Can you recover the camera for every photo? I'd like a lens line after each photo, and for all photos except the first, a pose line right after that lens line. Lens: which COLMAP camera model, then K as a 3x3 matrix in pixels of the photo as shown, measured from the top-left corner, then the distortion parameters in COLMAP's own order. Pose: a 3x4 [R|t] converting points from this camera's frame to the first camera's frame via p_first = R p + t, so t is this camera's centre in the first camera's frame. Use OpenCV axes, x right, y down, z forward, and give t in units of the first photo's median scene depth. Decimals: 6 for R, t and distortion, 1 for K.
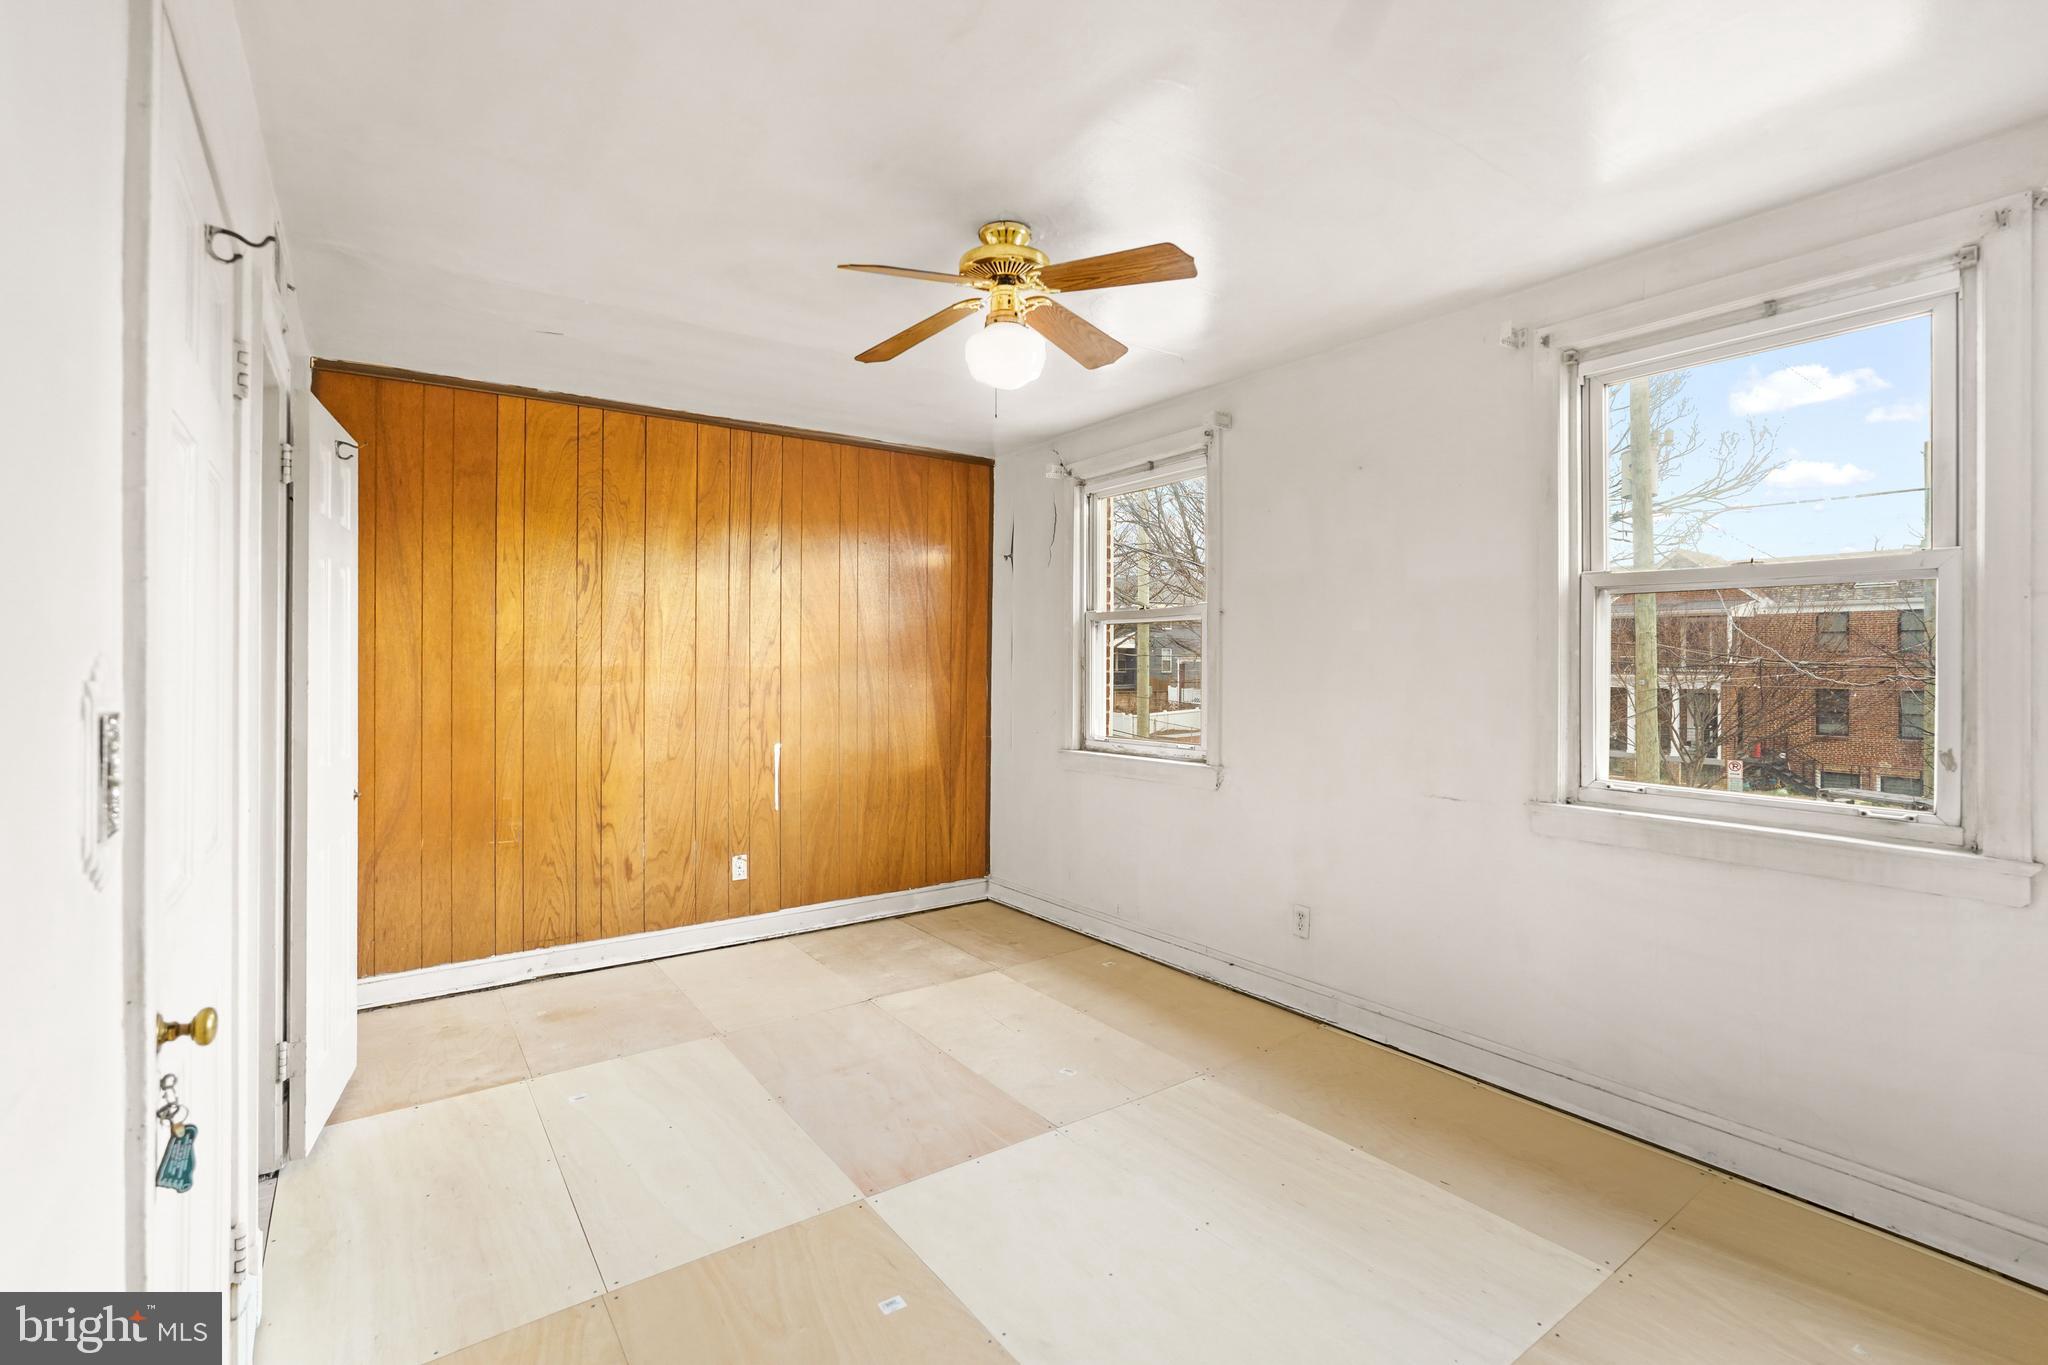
lens RADIAL K [[912.9, 0, 1031.7], [0, 912.9, 666.0], [0, 0, 1]] dist [-0.012748, 0.008400]
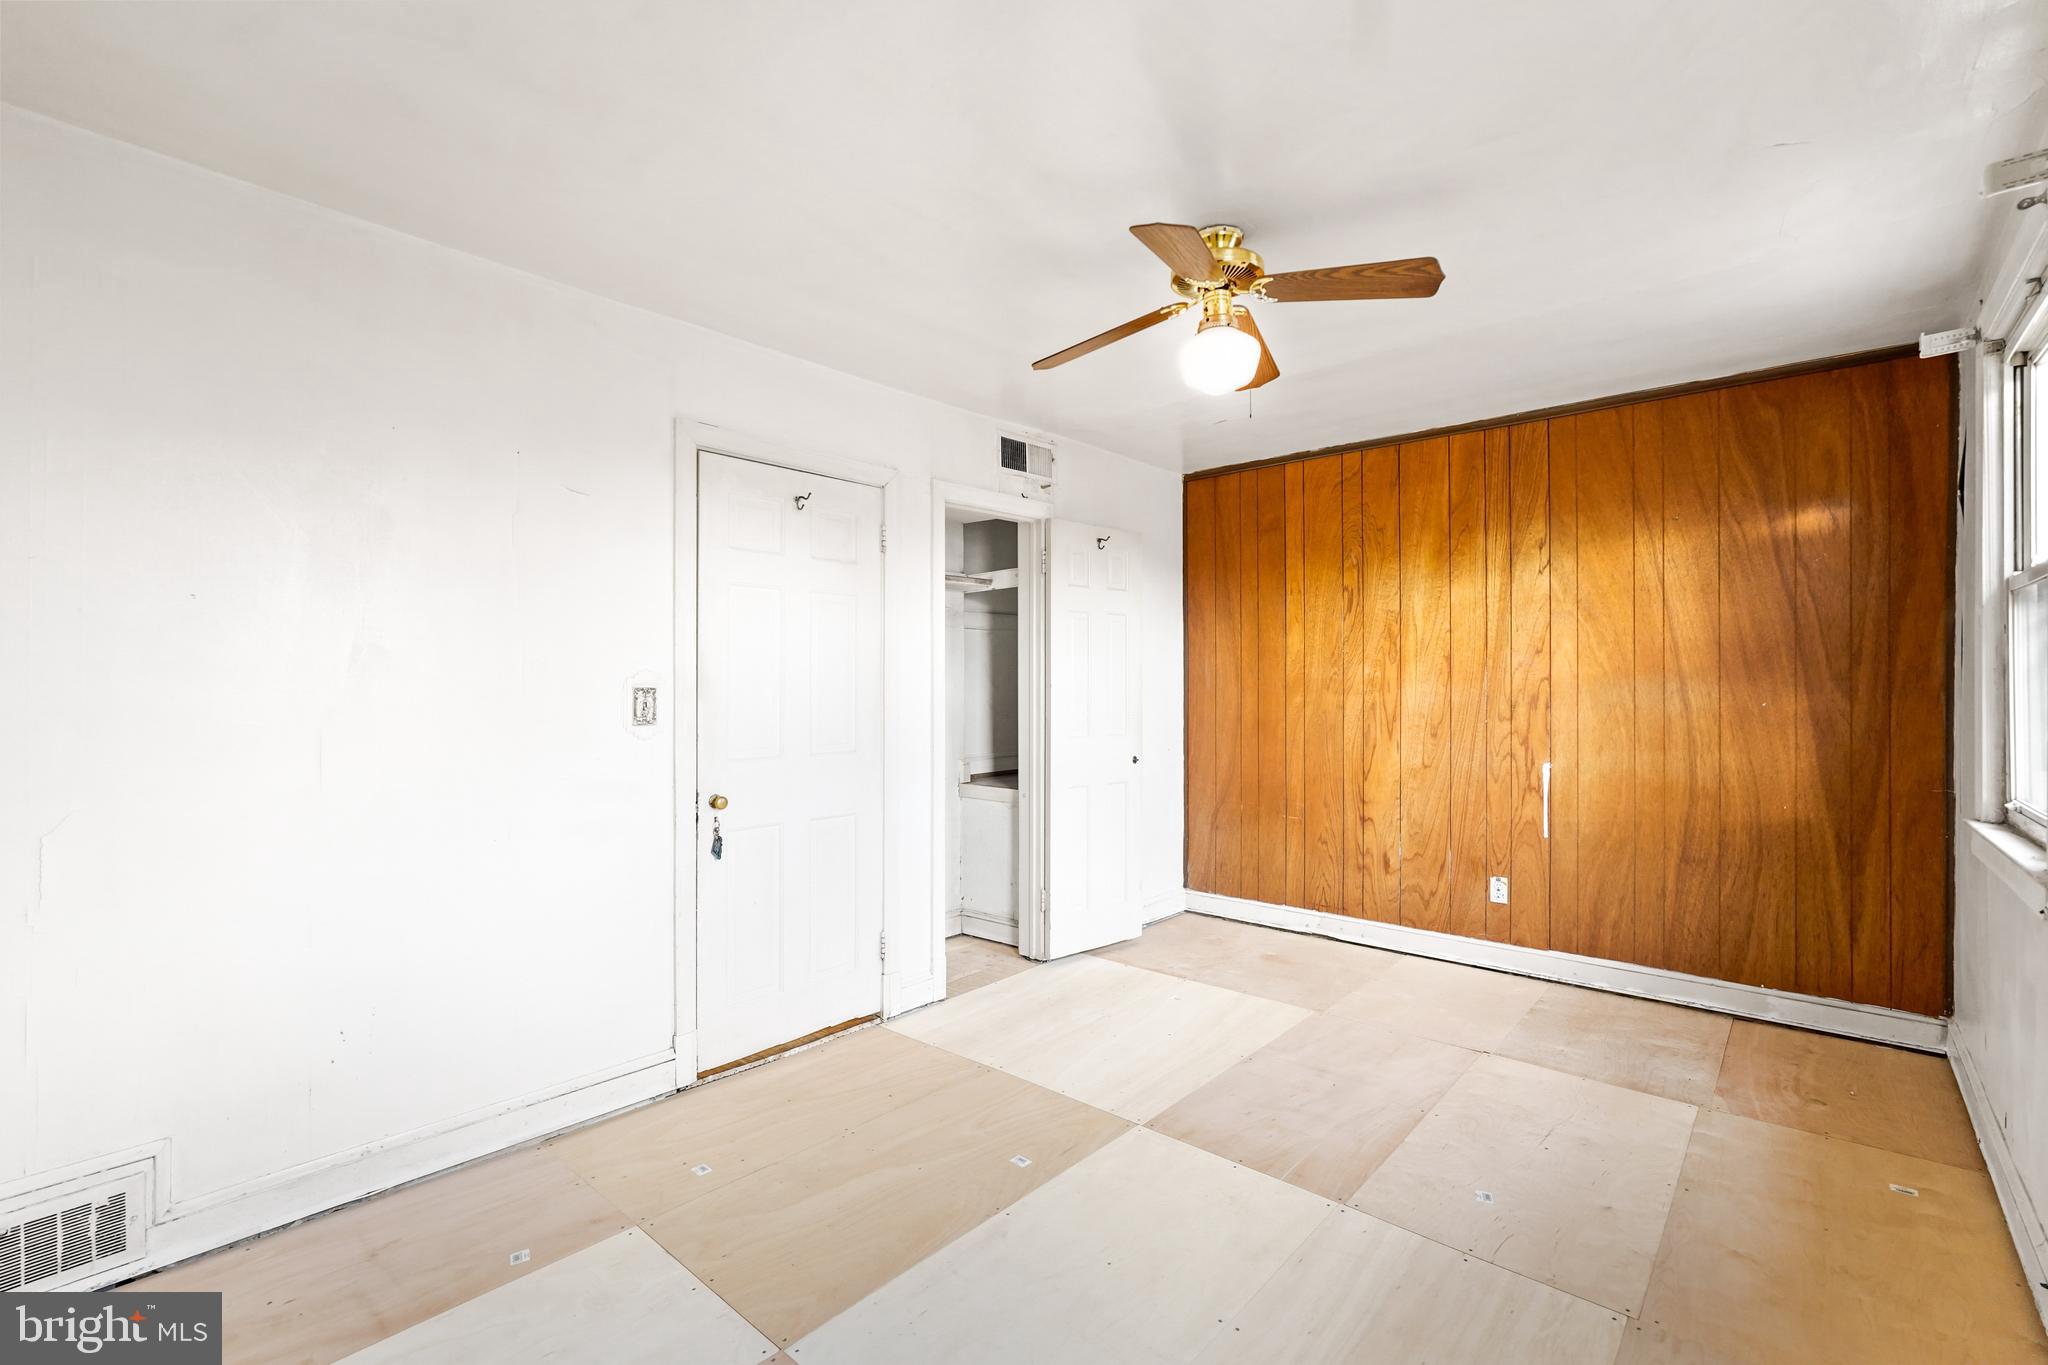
lens RADIAL K [[912.9, 0, 1034.0], [0, 912.9, 684.1], [0, 0, 1]] dist [-0.012748, 0.008400]
pose [[0.229485, 0.001074, -0.973312, 0.505398], [-0.001827, 0.999998, 0.000673, 0.007638], [0.973310, 0.001623, 0.229487, 0.322902]]
